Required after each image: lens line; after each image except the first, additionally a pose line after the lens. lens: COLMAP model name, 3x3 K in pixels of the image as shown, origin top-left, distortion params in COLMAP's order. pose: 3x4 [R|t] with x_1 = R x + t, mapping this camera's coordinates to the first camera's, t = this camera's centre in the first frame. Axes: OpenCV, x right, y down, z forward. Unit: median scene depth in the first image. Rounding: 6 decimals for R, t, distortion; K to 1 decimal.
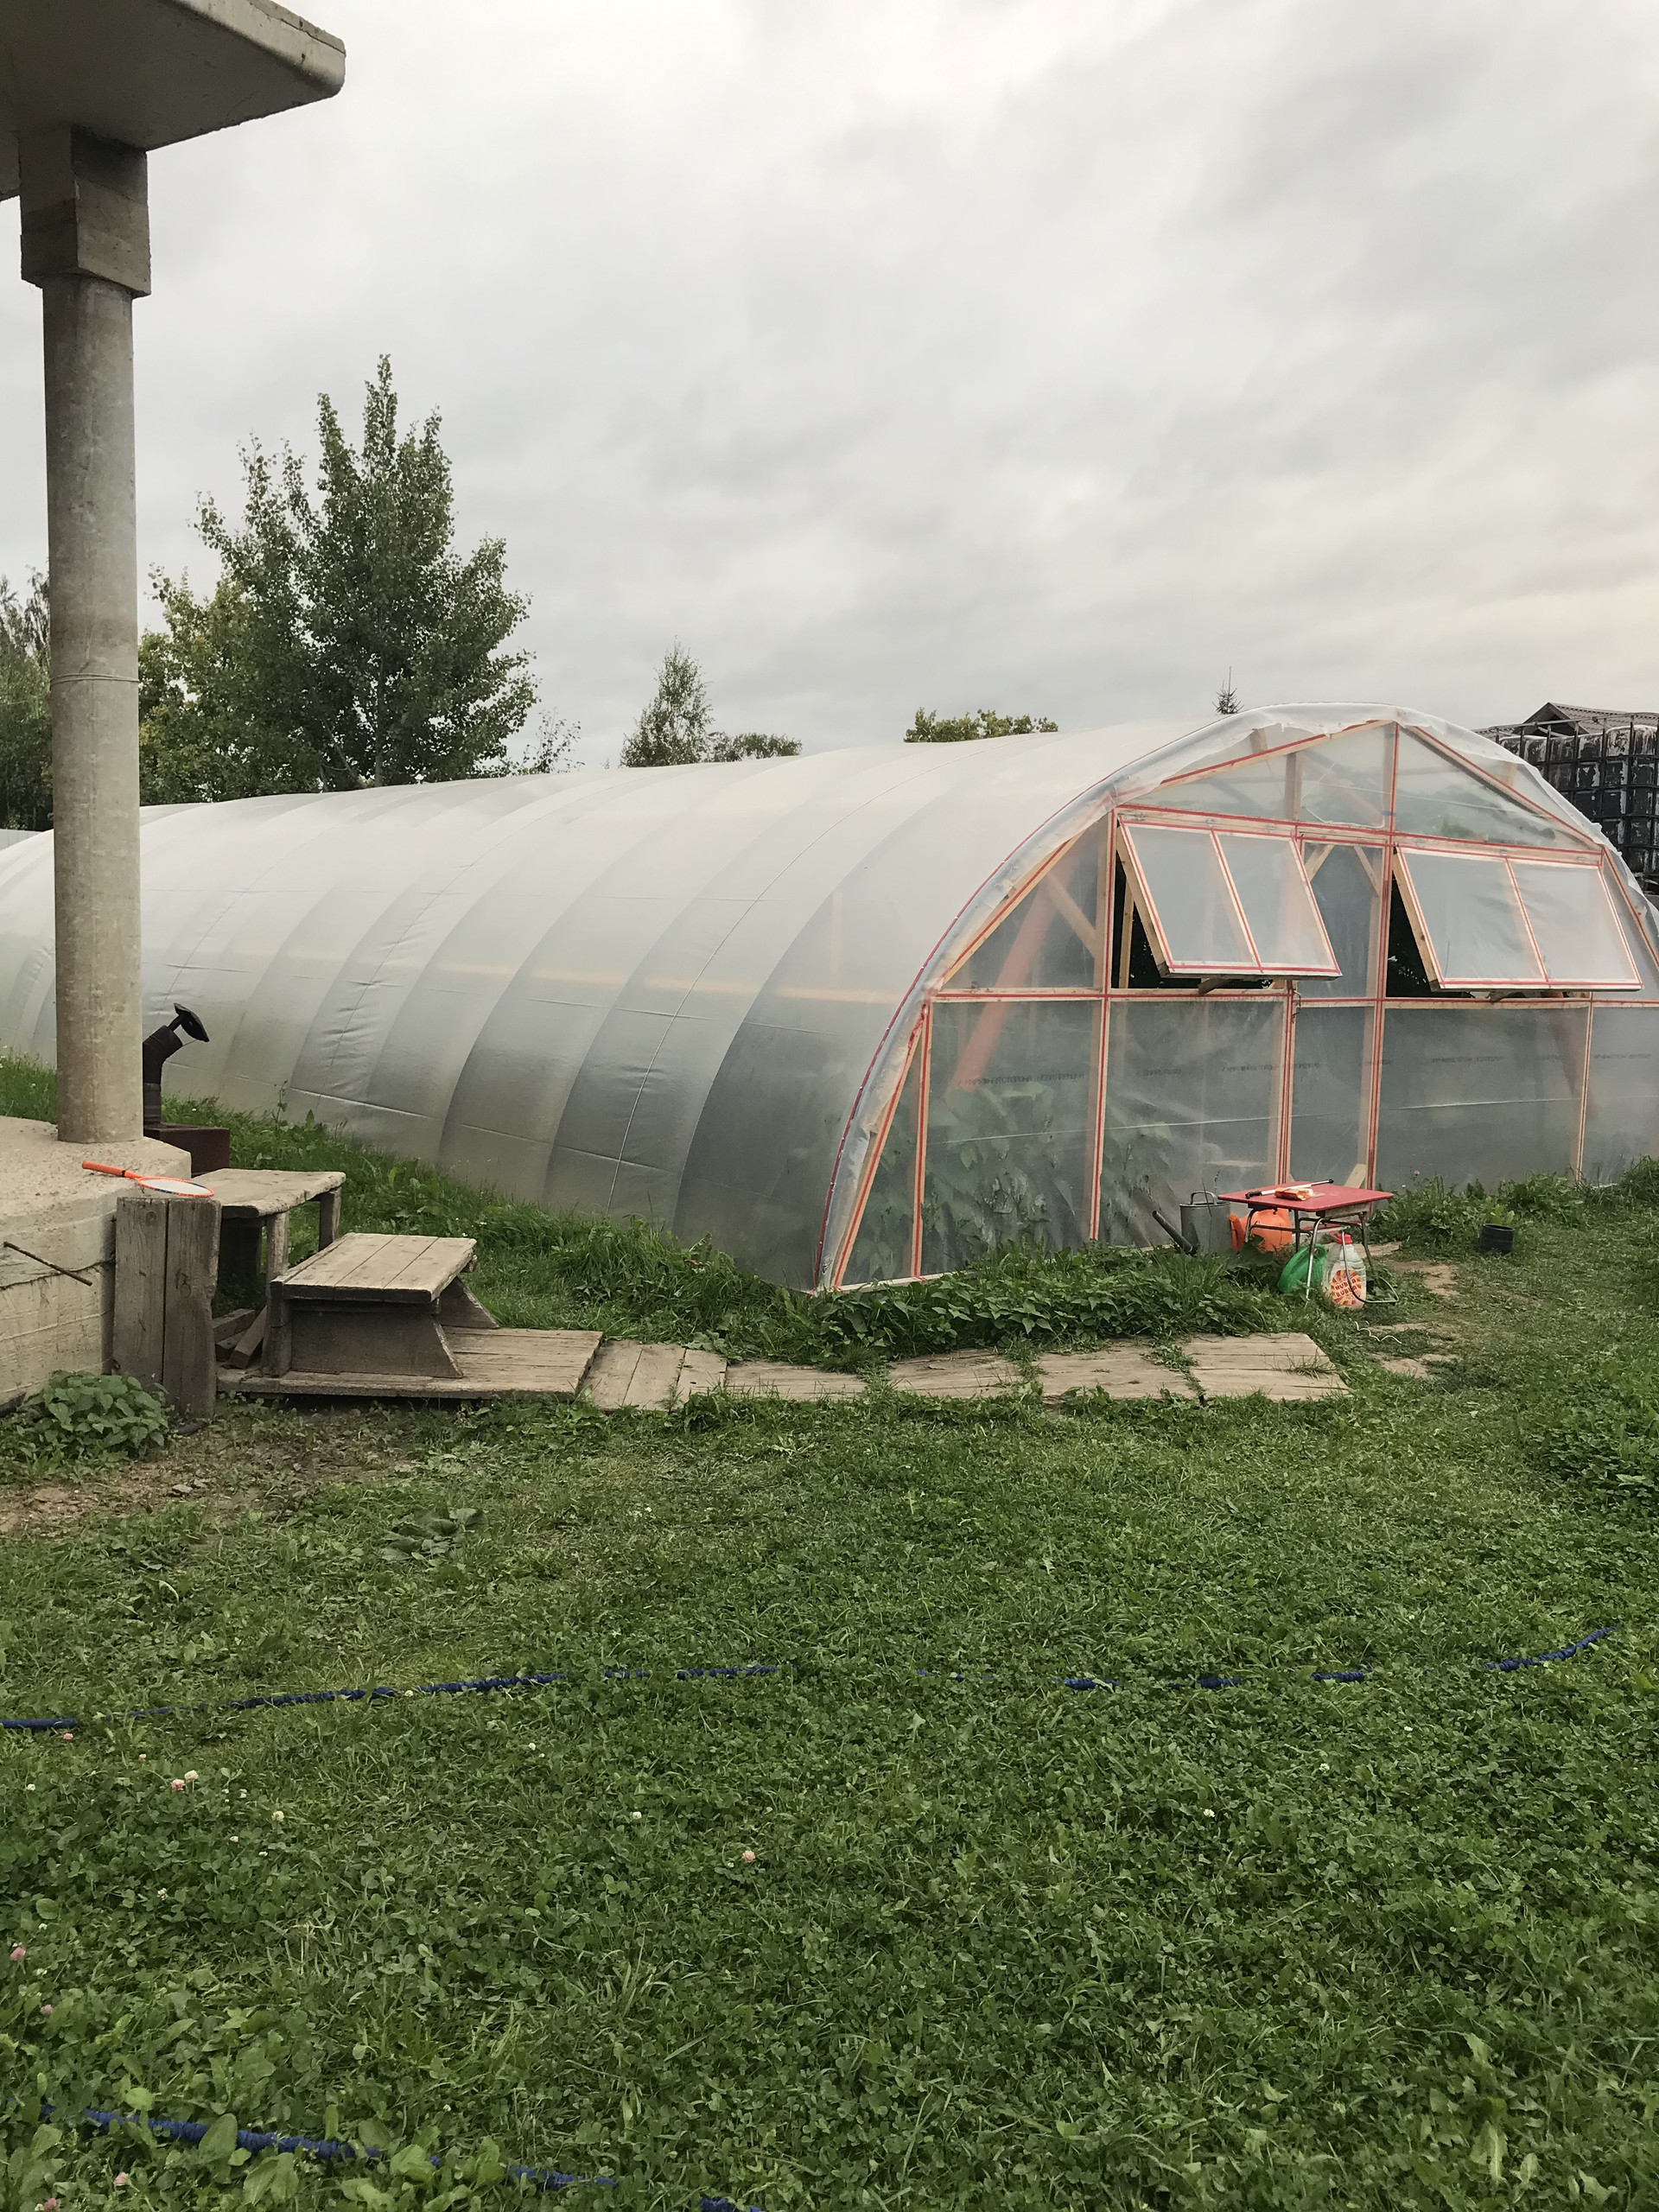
lens RADIAL K [[1811.7, 0, 825.1], [0, 1811.7, 1100.4], [0, 0, 1]] dist [0.017326, -0.008939]
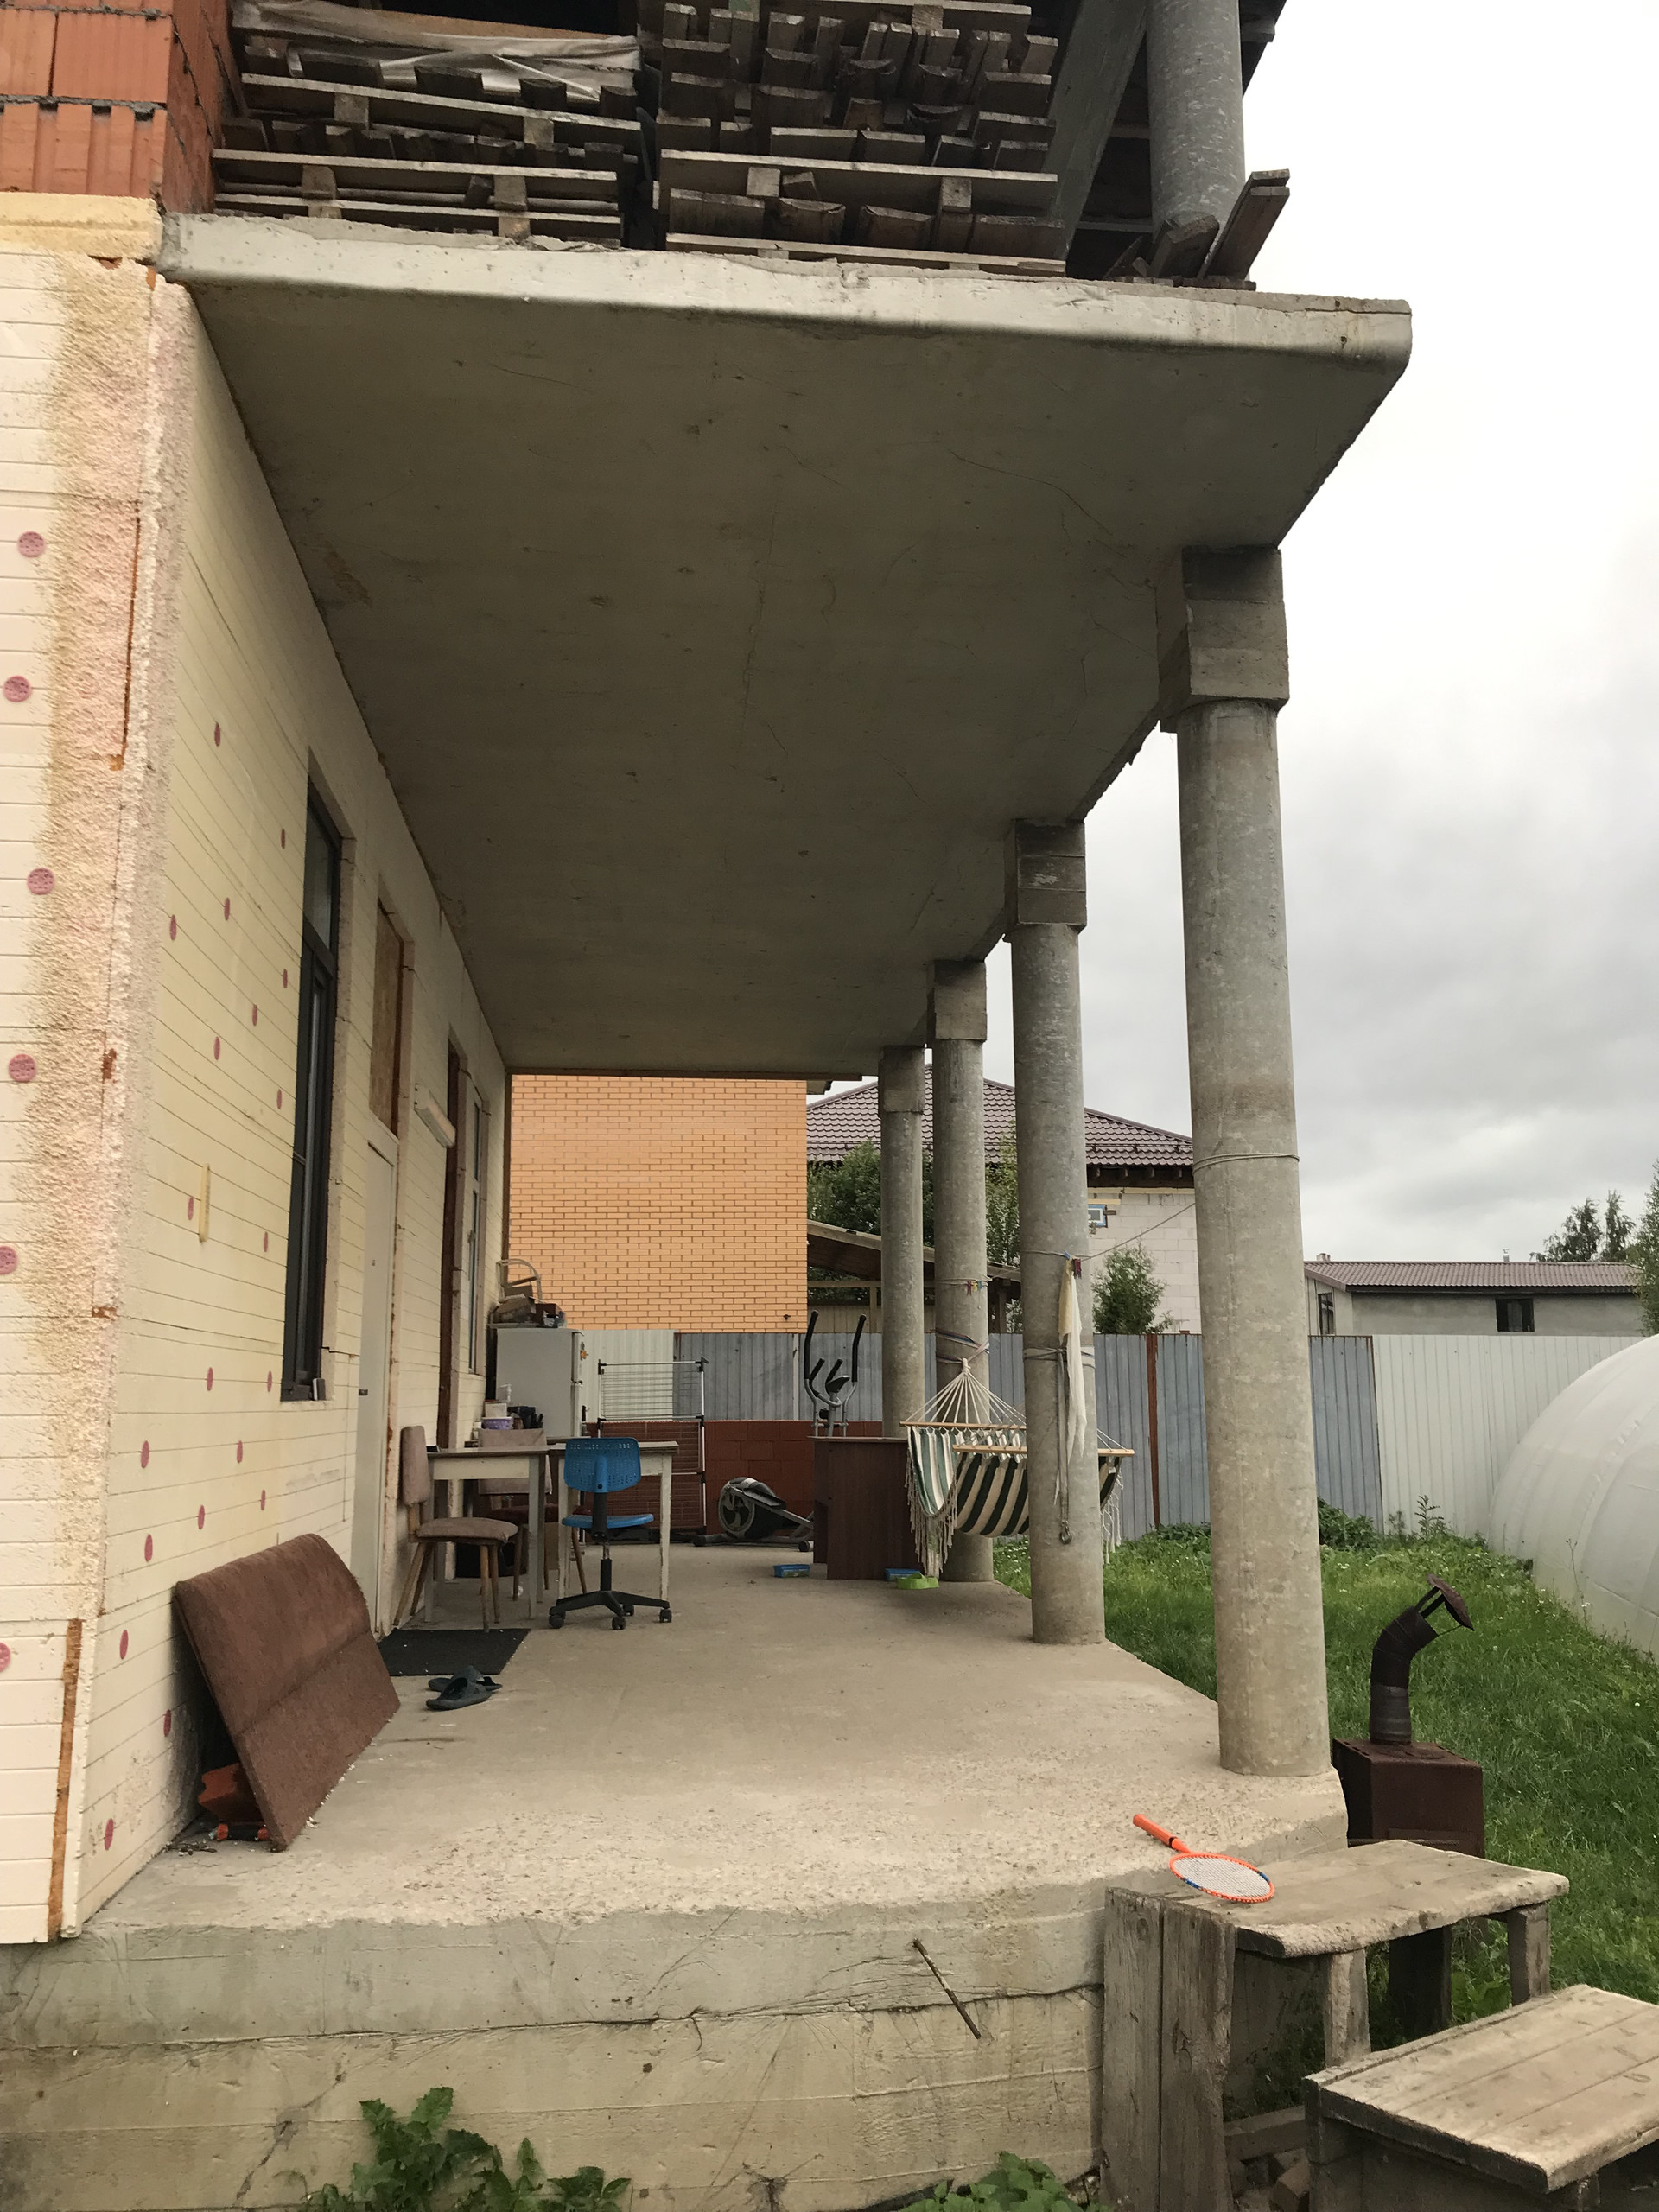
lens RADIAL K [[1811.7, 0, 825.1], [0, 1811.7, 1100.4], [0, 0, 1]] dist [0.017326, -0.008939]
pose [[0.612094, -0.165100, -0.773358, 0.120967], [-0.053178, 0.967155, -0.248562, -0.055165], [0.788995, 0.193269, 0.583210, 0.430239]]
